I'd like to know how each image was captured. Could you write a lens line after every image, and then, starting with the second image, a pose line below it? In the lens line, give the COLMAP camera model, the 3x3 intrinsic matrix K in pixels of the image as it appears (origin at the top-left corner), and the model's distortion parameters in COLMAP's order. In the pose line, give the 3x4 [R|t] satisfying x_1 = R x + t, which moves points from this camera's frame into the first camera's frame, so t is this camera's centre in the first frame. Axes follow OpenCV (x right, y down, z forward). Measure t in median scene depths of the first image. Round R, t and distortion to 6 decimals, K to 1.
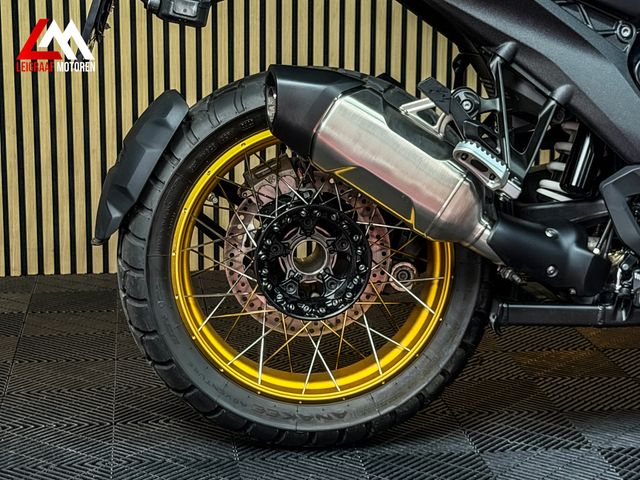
lens RADIAL K [[1436.3, 0, 321.8], [0, 1436.3, 253.1], [0, 0, 1]] dist [0.103531, 0.294189]
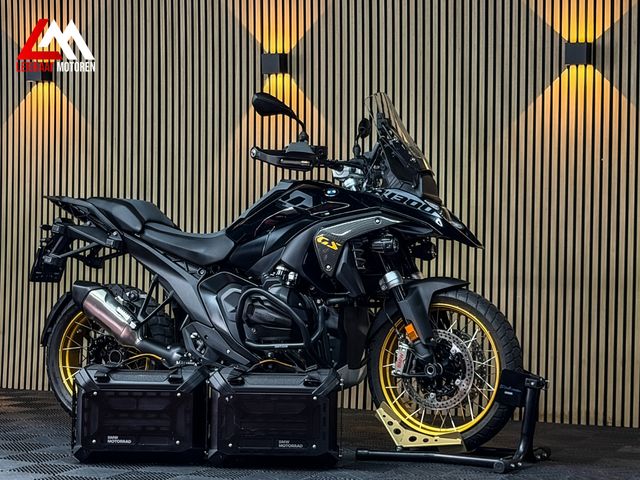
lens RADIAL K [[1413.0, 0, 320.0], [0, 1413.0, 240.0], [0, 0, 1]] dist [0.107511, 0.103651]
pose [[0.857500, 0.000097, -0.514485, 1.718311], [-0.112786, 0.975711, -0.187798, 0.249054], [0.501970, 0.219063, 0.836682, -1.054232]]
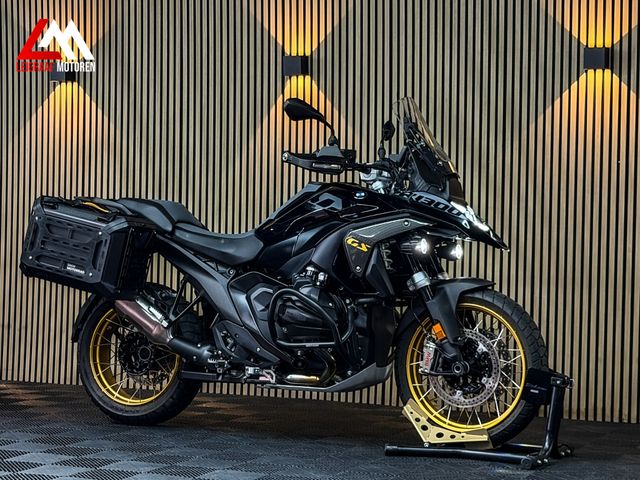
lens RADIAL K [[1413.0, 0, 320.0], [0, 1413.0, 240.0], [0, 0, 1]] dist [0.107511, 0.103651]
pose [[0.860976, 0.005233, -0.508619, 1.691745], [-0.114181, 0.976415, -0.183236, 0.253088], [0.495665, 0.215837, 0.841267, -1.144136]]
